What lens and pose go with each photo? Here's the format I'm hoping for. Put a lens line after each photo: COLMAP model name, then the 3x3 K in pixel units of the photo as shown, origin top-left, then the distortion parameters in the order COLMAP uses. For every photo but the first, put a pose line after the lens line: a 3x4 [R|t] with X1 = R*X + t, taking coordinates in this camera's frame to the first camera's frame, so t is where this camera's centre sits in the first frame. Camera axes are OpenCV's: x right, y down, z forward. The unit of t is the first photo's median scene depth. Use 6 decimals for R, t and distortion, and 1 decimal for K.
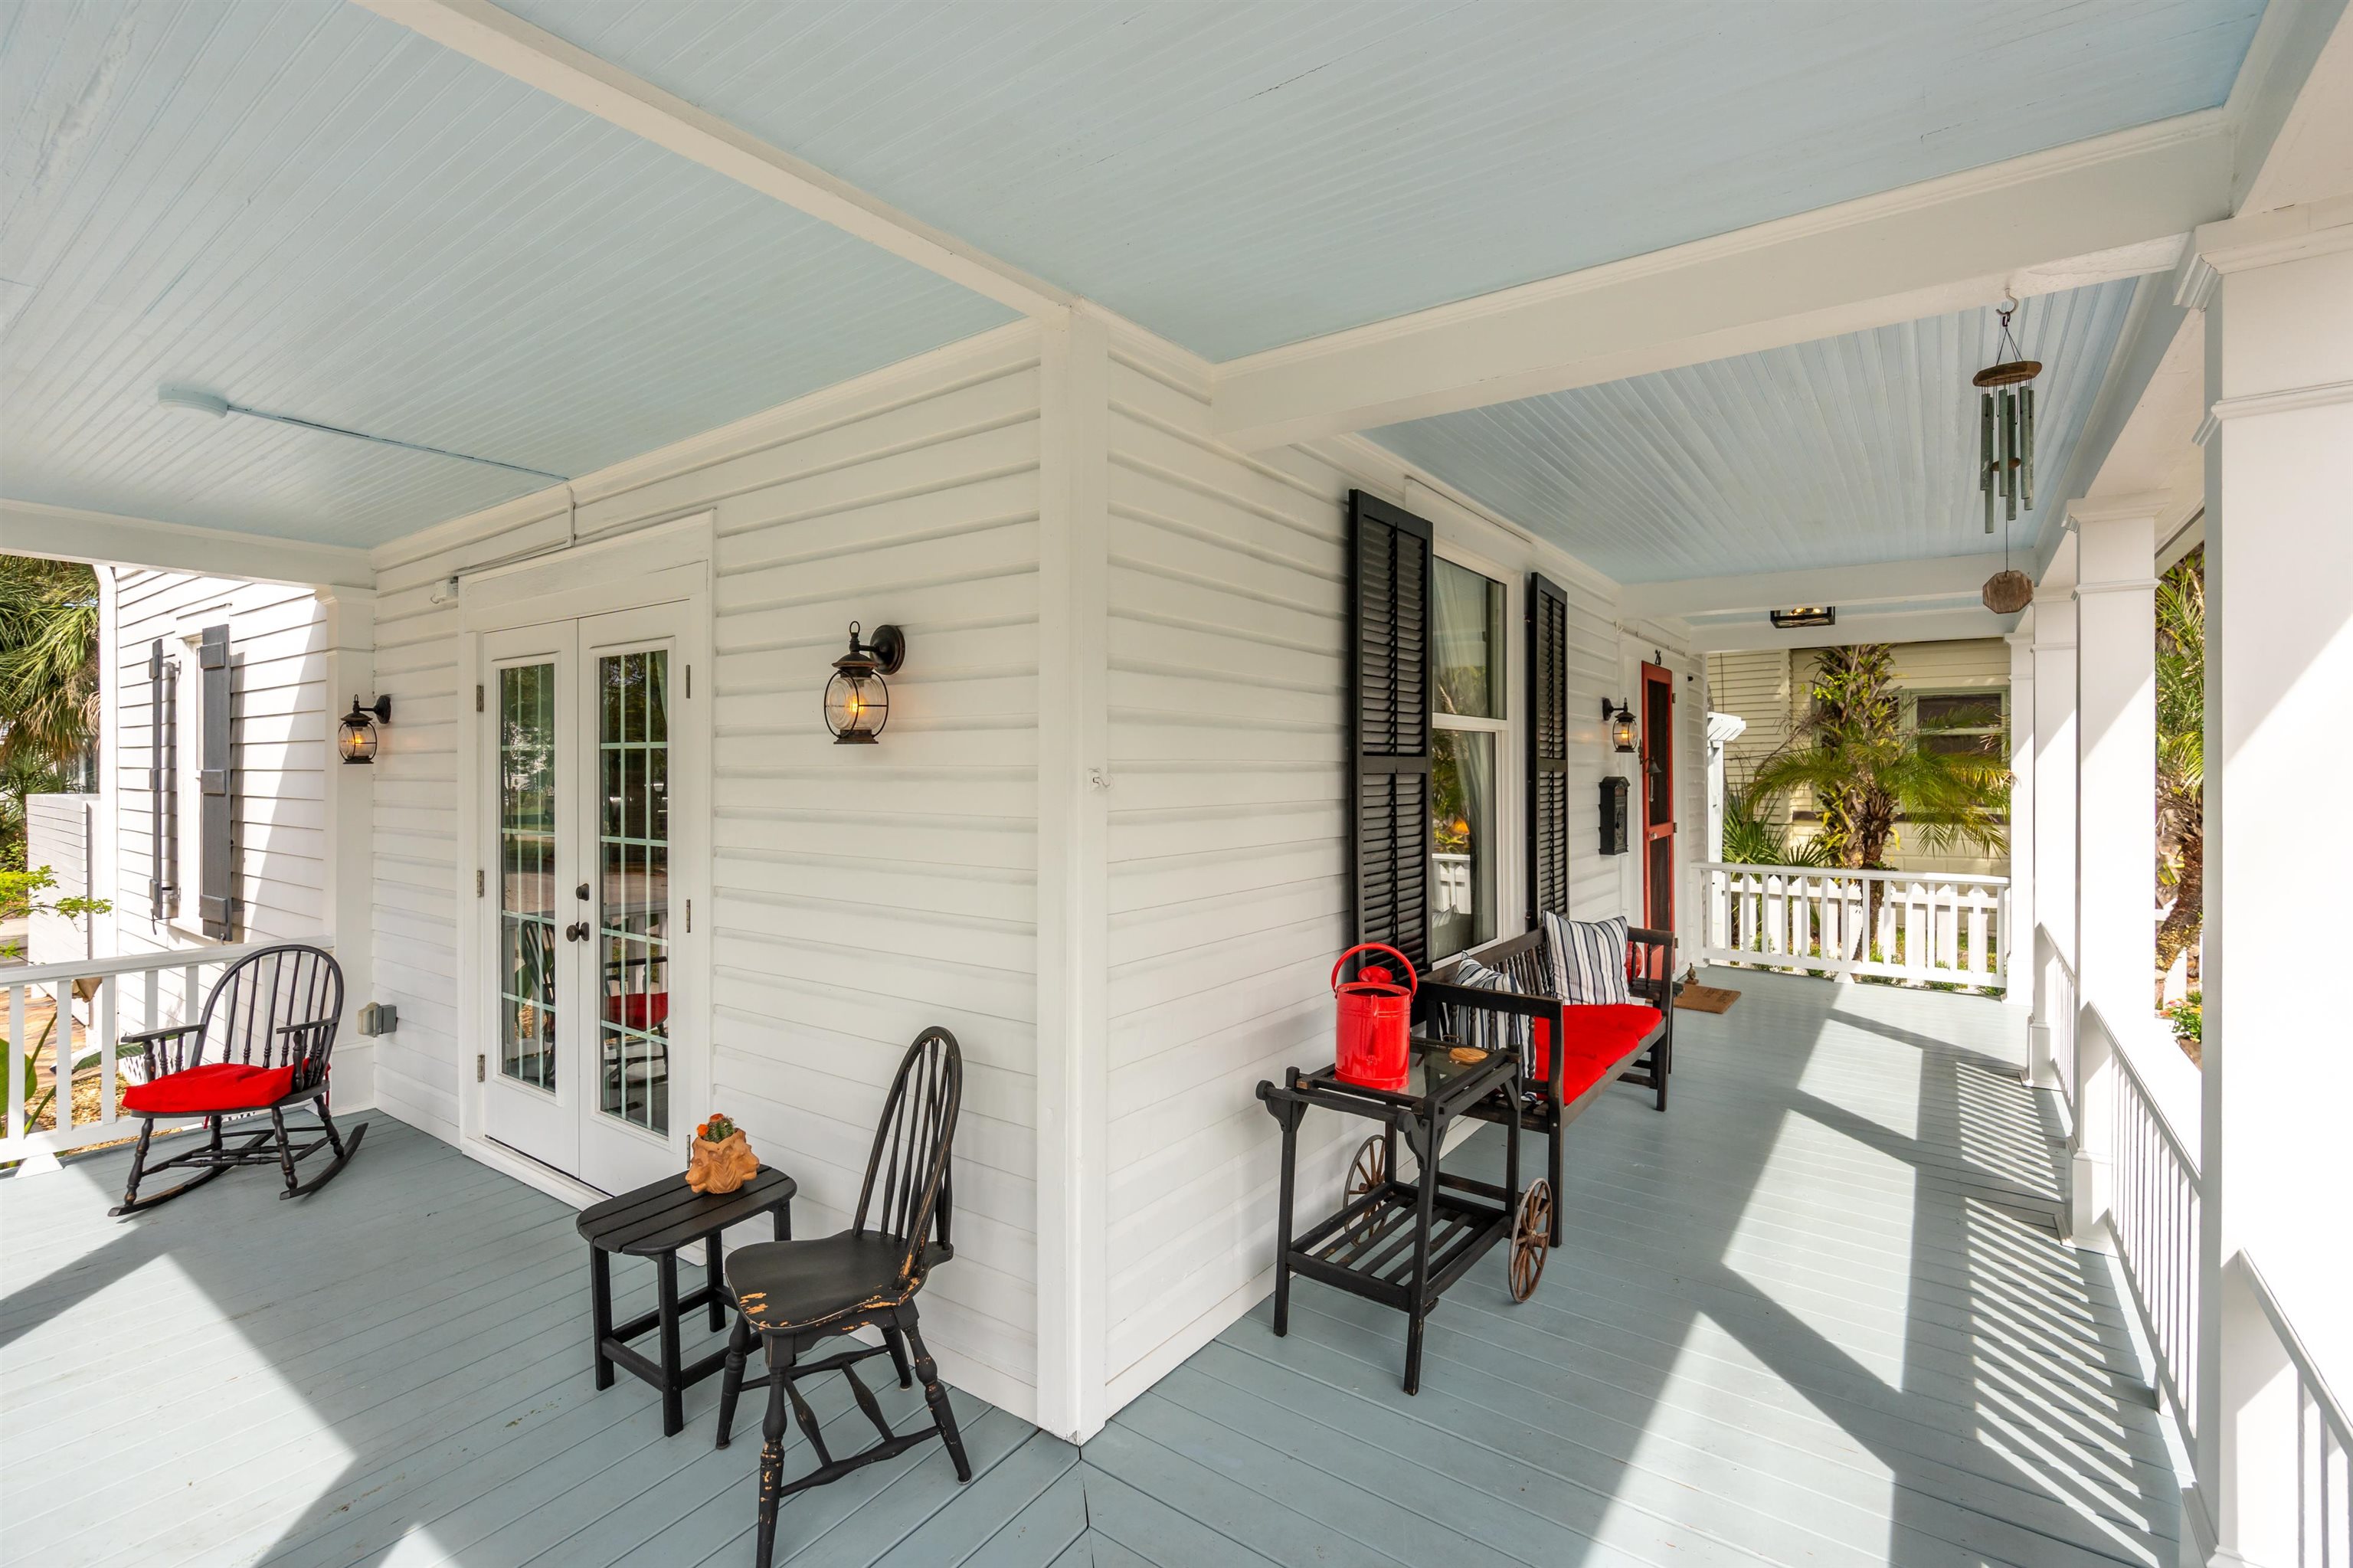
lens RADIAL K [[1090.6, 0, 1183.3], [0, 1090.6, 768.6], [0, 0, 1]] dist [-0.002354, 0.000147]
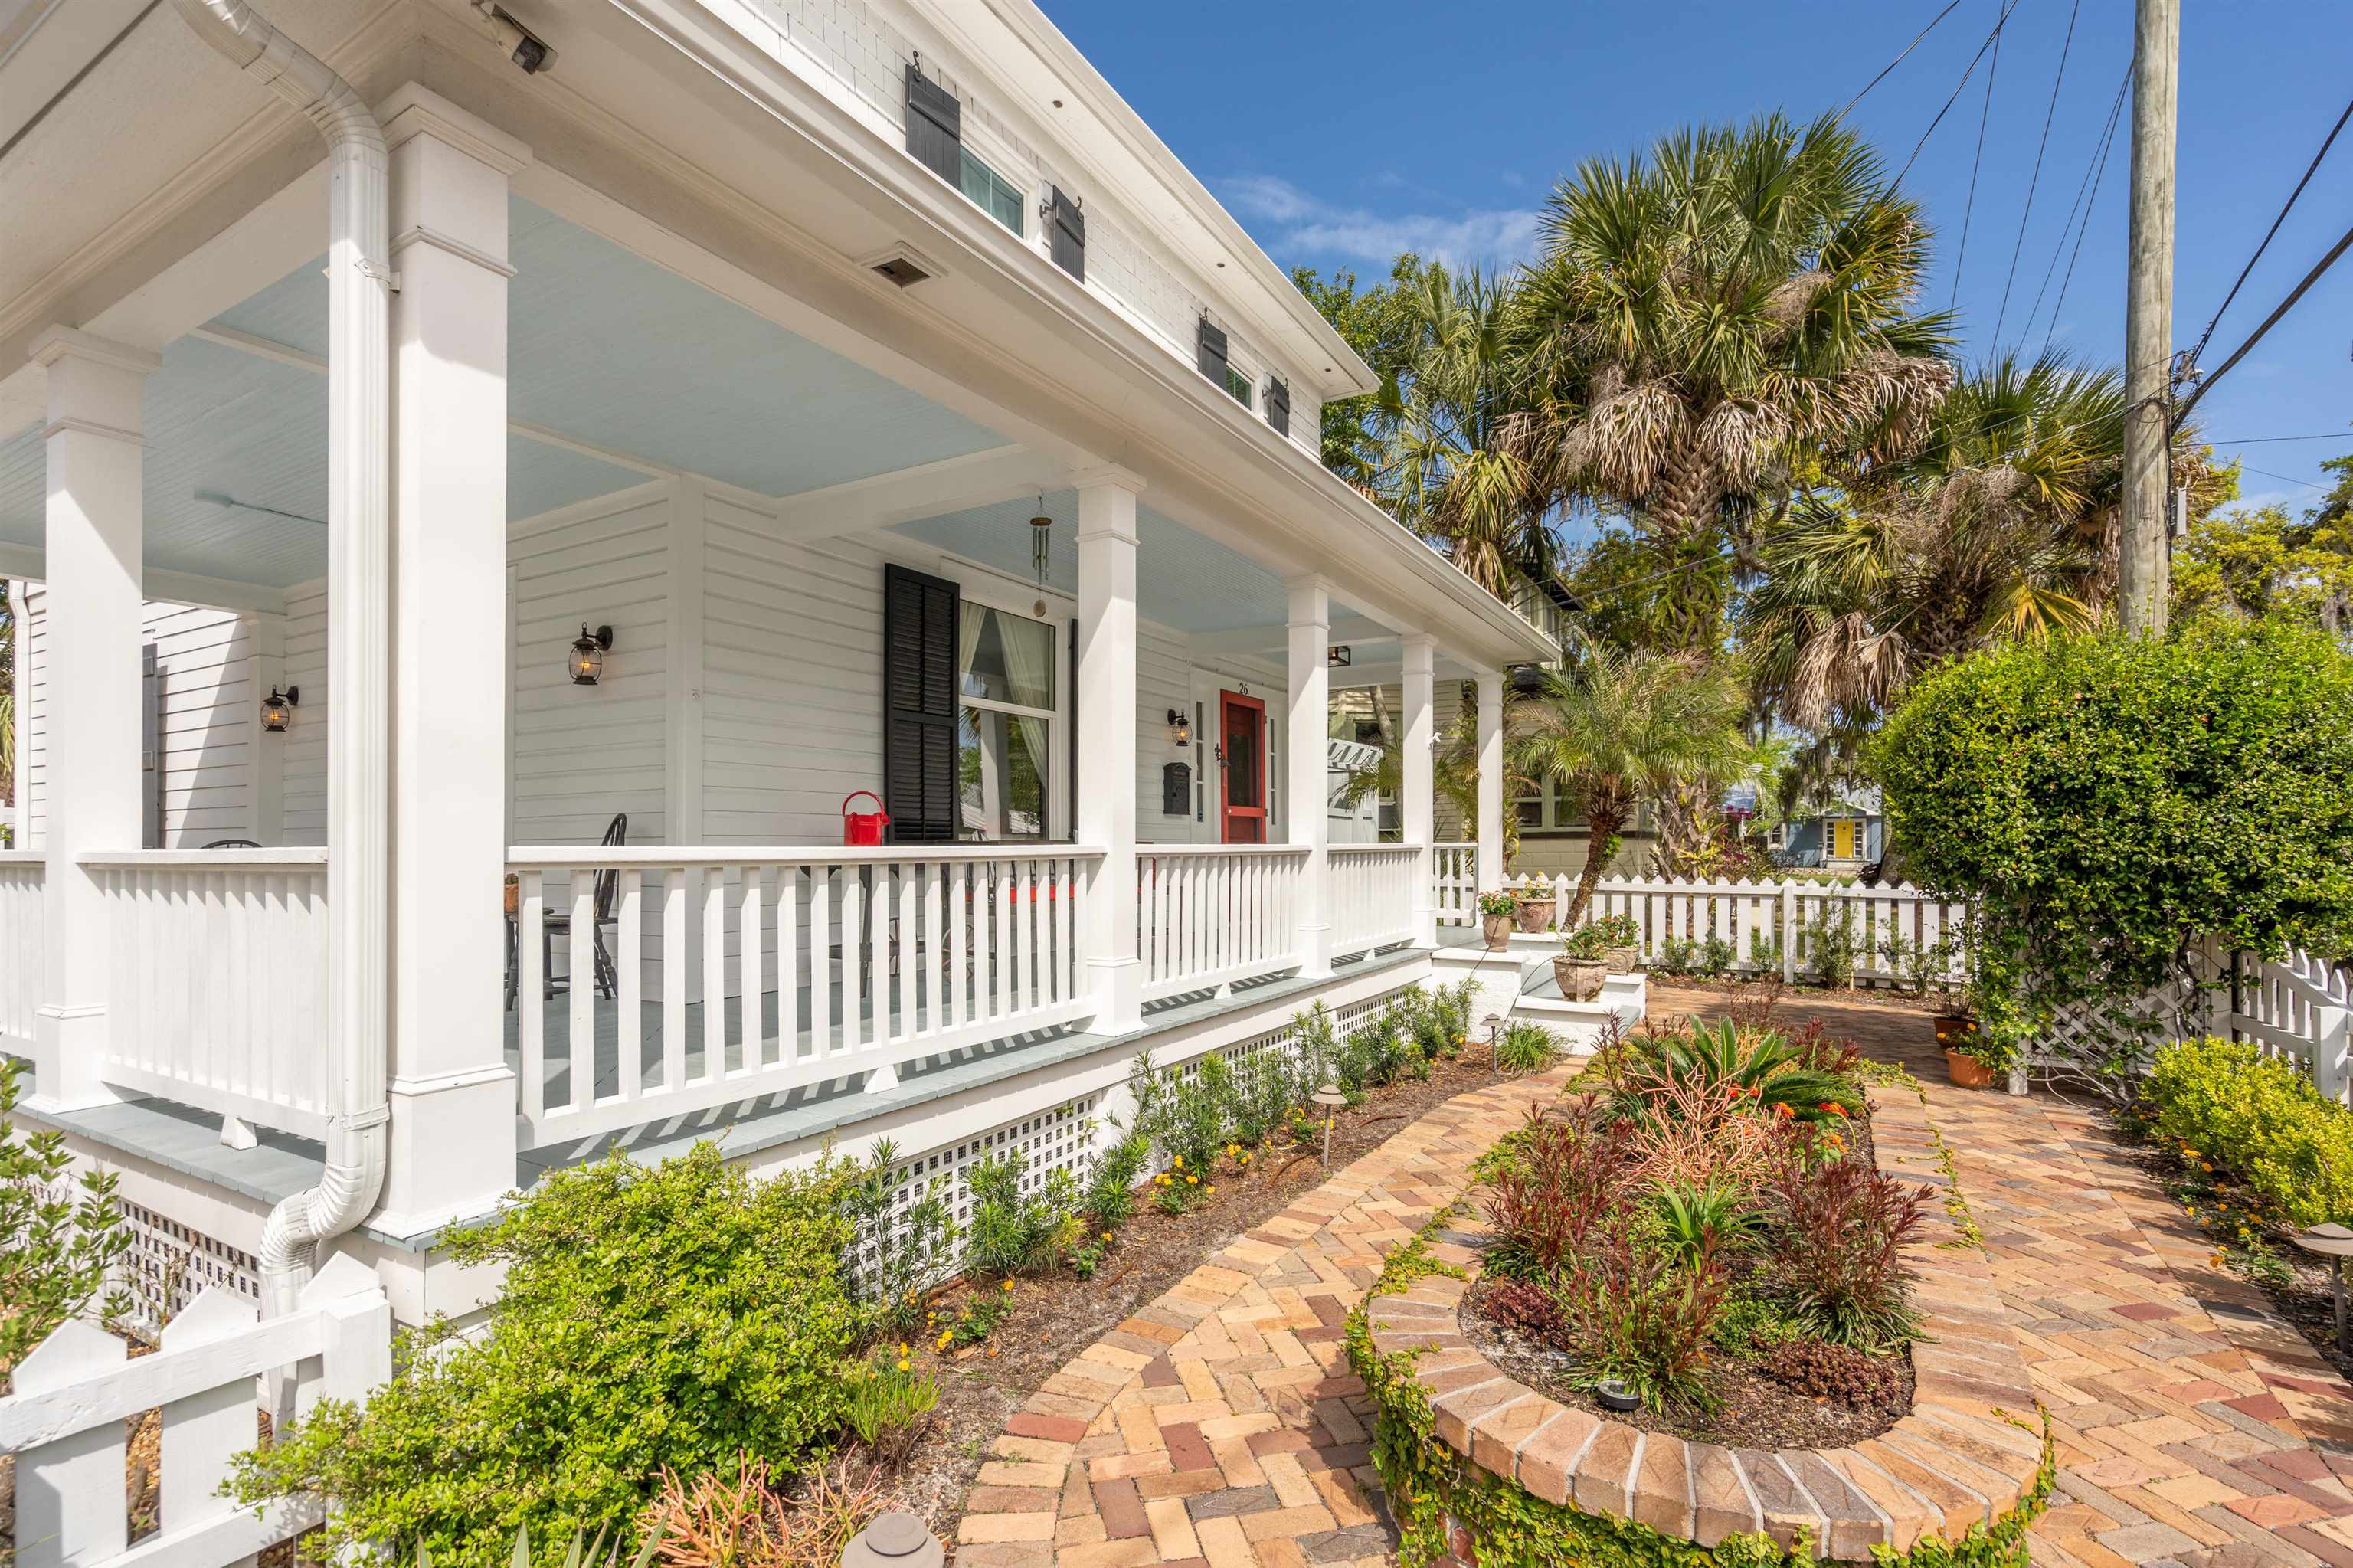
lens RADIAL K [[1090.6, 0, 1193.7], [0, 1090.6, 842.9], [0, 0, 1]] dist [-0.002354, 0.000147]
pose [[0.993953, -0.003551, 0.109752, 0.415269], [0.003869, 0.999989, -0.002681, 0.196831], [-0.109741, 0.003089, 0.993955, -0.781160]]
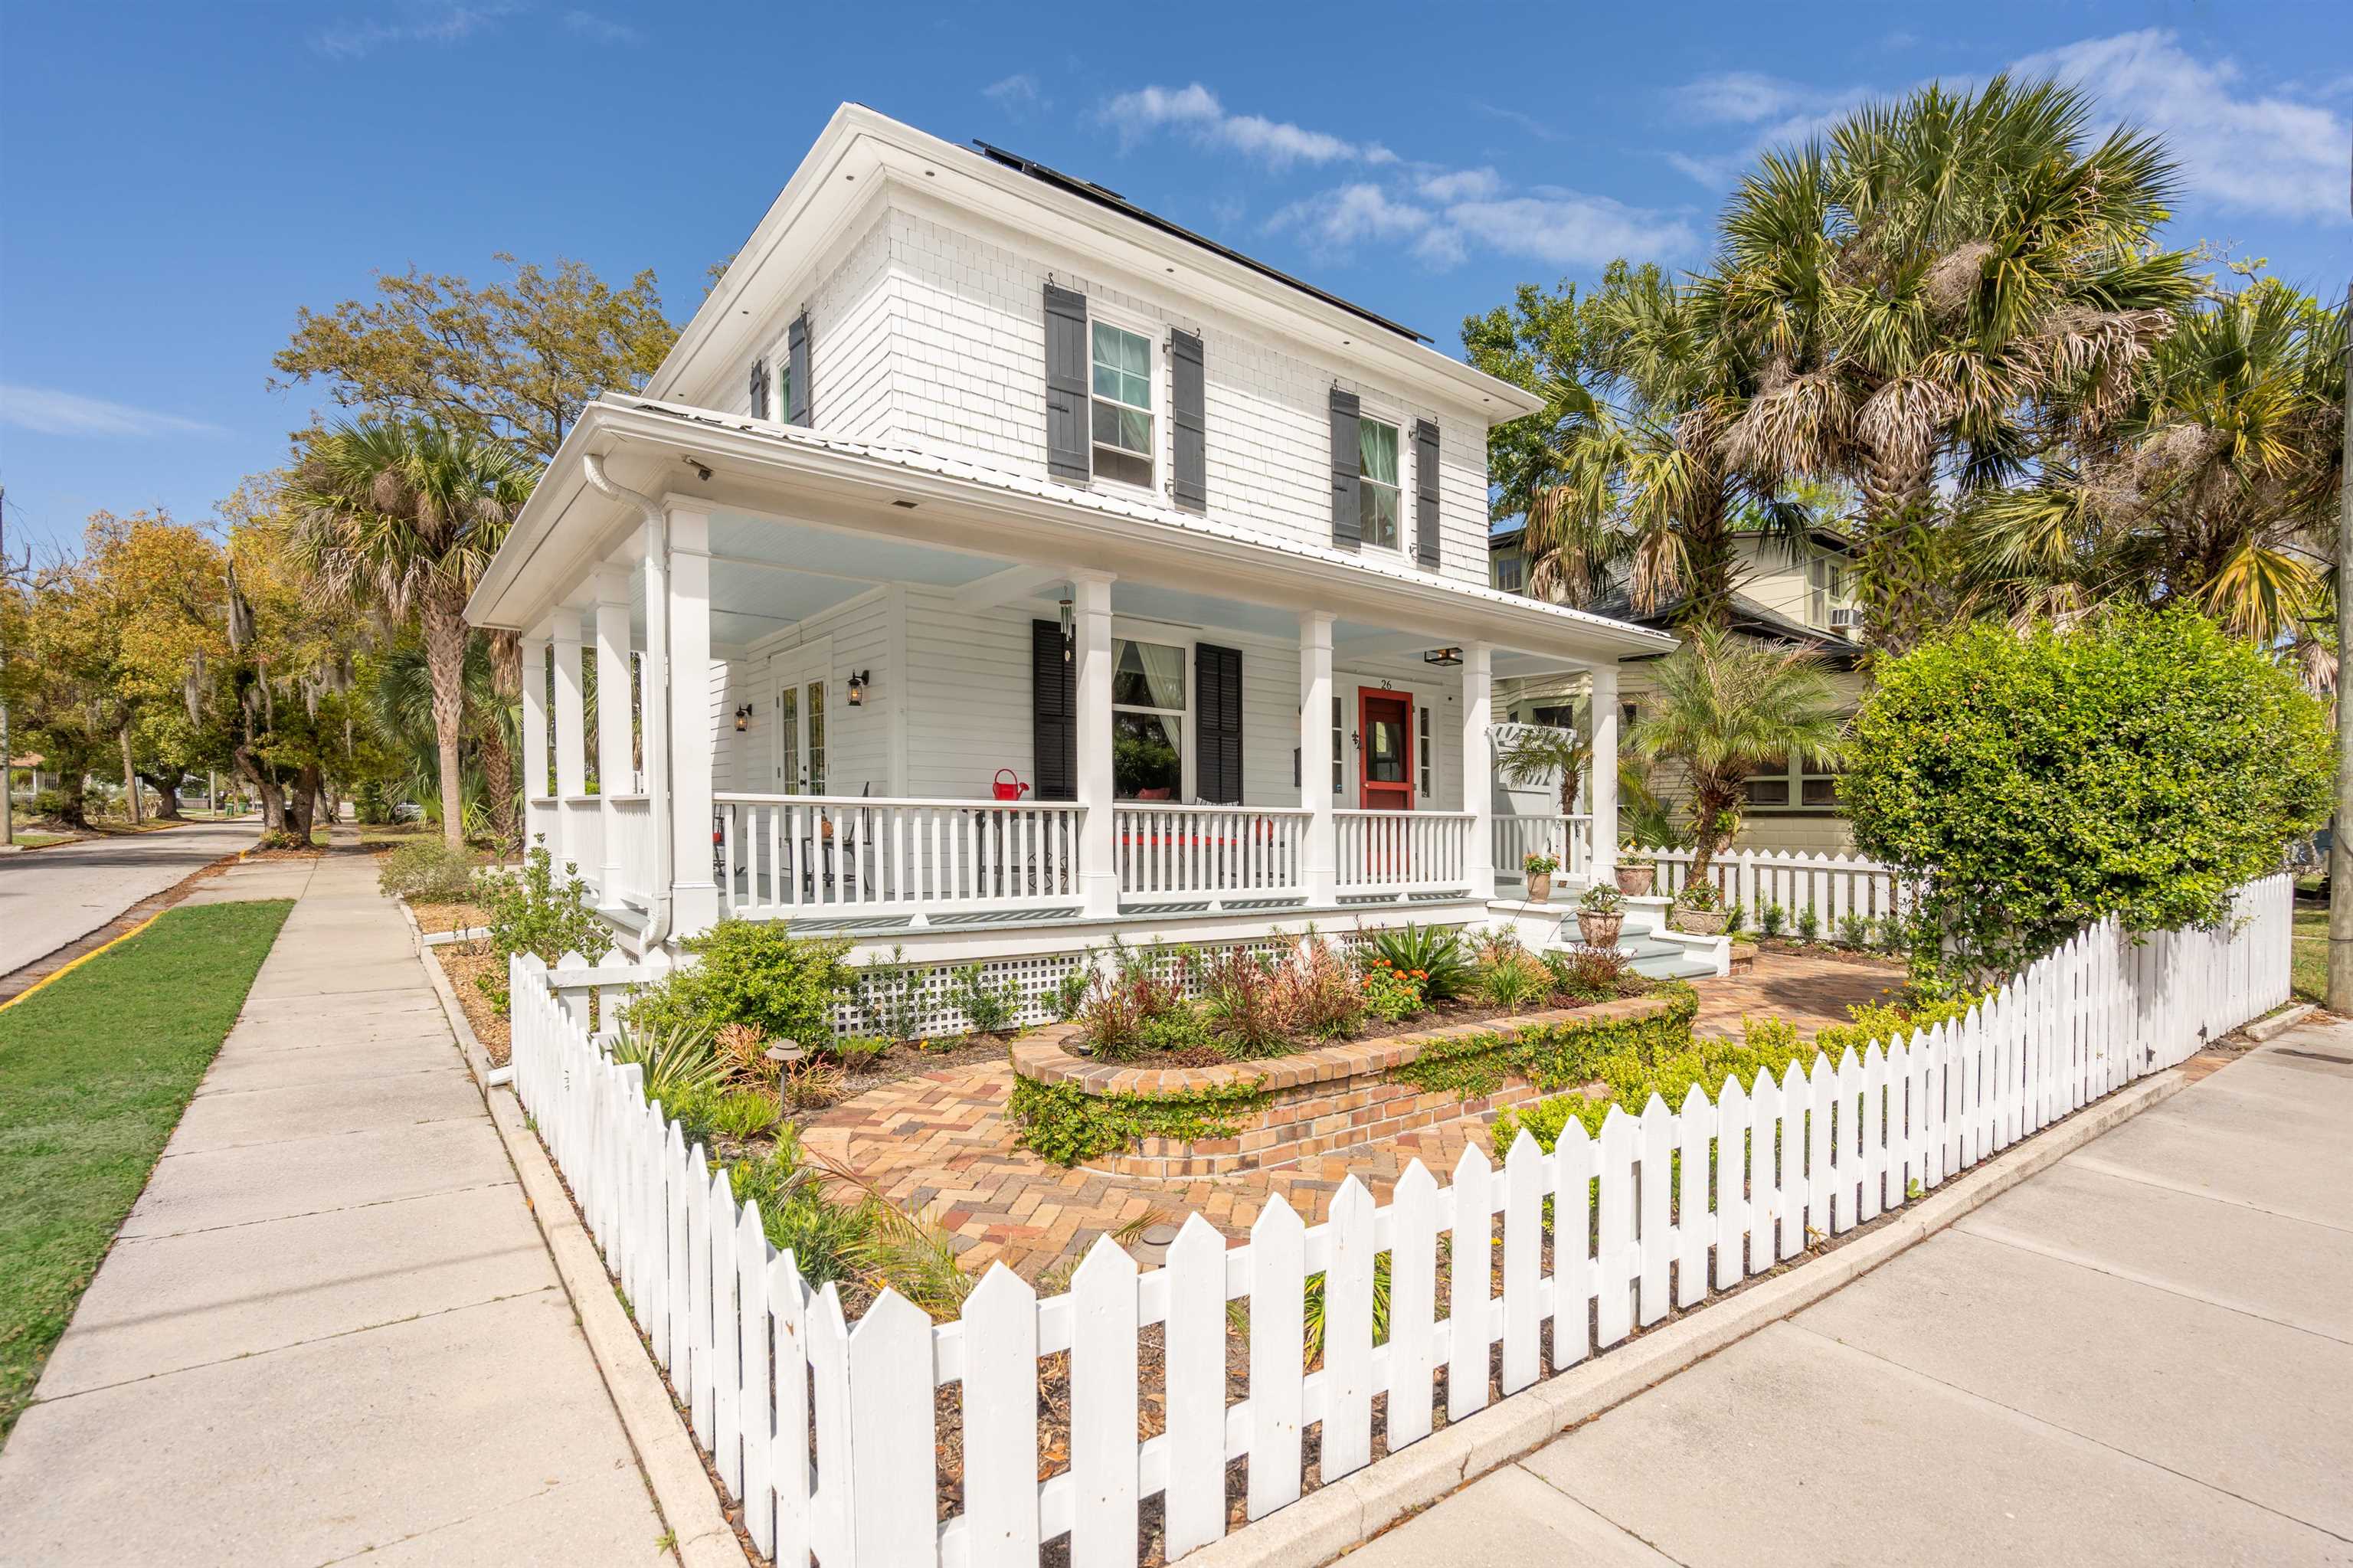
lens RADIAL K [[1090.6, 0, 1202.3], [0, 1090.6, 884.6], [0, 0, 1]] dist [-0.002354, 0.000147]
pose [[0.961271, 0.034962, -0.273377, 1.215376], [-0.019099, 0.997987, 0.060471, 0.221431], [0.274941, -0.052908, 0.960004, -1.436076]]
